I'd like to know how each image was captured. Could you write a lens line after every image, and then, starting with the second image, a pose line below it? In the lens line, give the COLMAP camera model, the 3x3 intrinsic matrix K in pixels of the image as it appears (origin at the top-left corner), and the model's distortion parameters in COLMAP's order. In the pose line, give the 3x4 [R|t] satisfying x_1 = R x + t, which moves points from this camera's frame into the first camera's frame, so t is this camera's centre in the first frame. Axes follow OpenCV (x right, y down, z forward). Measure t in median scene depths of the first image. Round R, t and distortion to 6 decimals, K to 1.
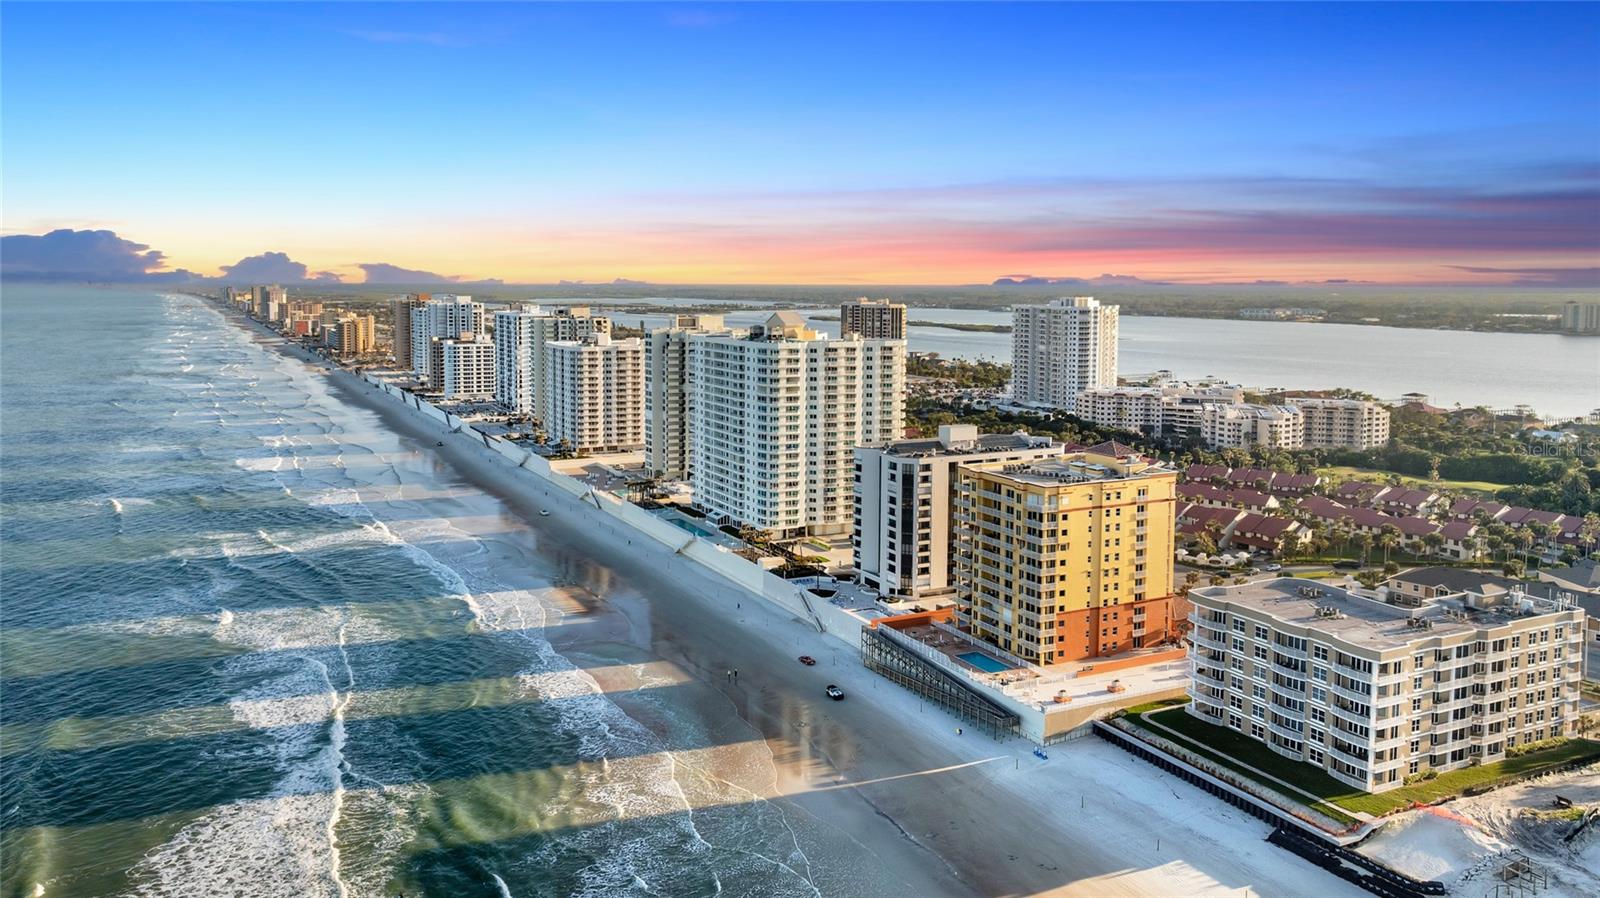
lens RADIAL K [[1160.2, 0, 800.0], [0, 1160.2, 449.0], [0, 0, 1]] dist [0.003766, 0.000893]
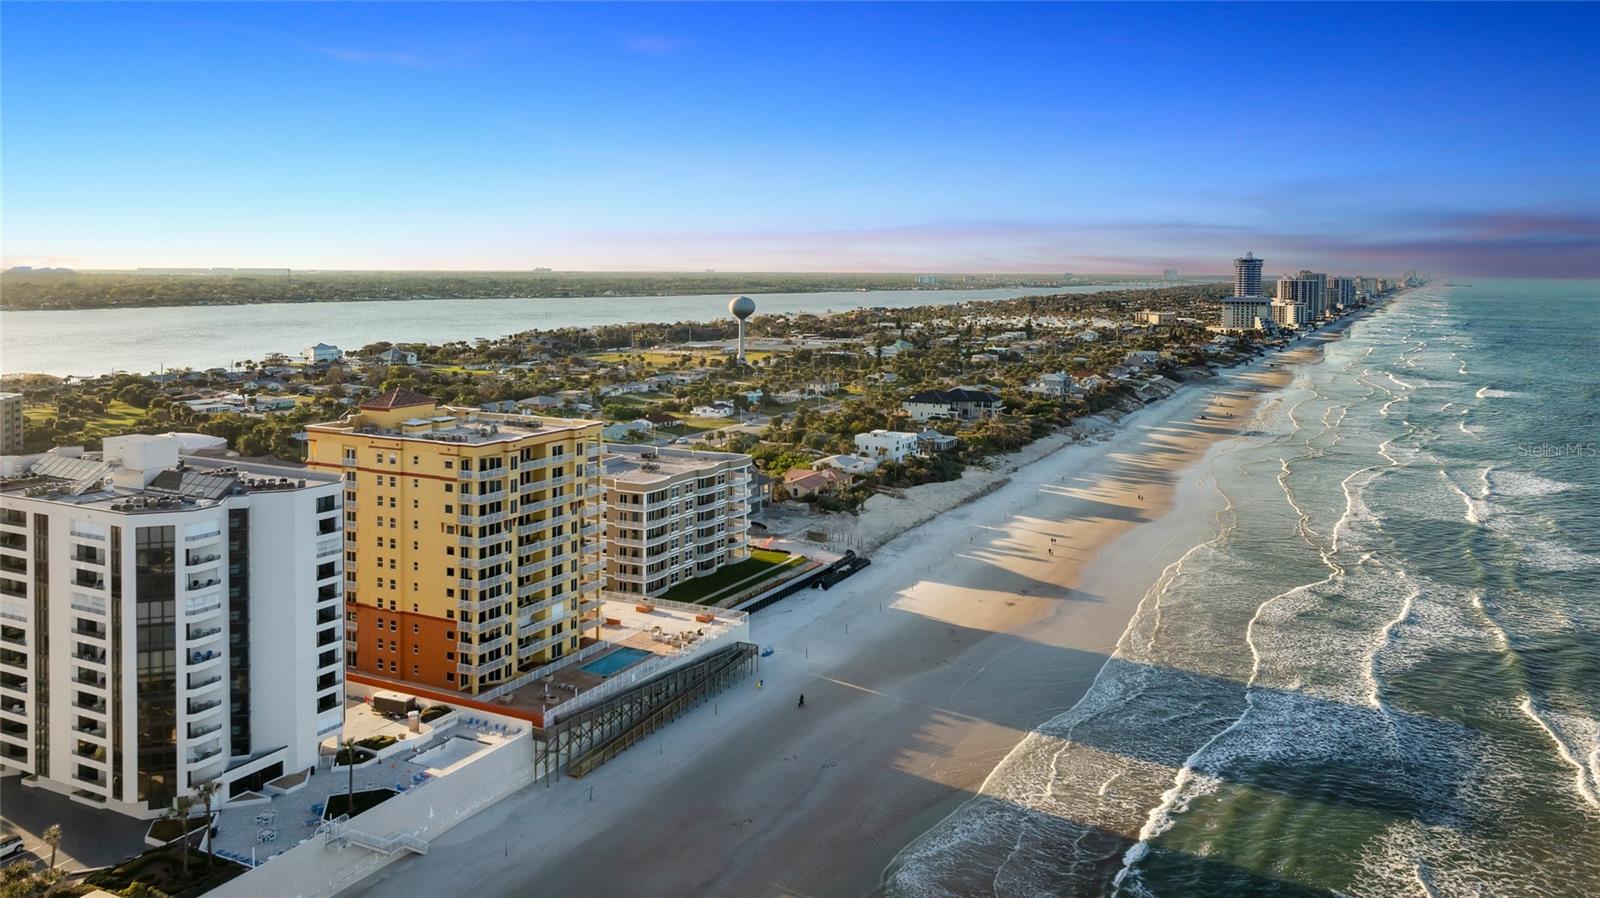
lens RADIAL K [[1160.2, 0, 800.0], [0, 1160.2, 449.0], [0, 0, 1]] dist [0.003766, 0.000893]
pose [[-0.575930, -0.136066, 0.806096, -0.510500], [0.098274, 0.967377, 0.233504, -0.121160], [-0.811570, 0.213701, -0.543770, 1.267316]]
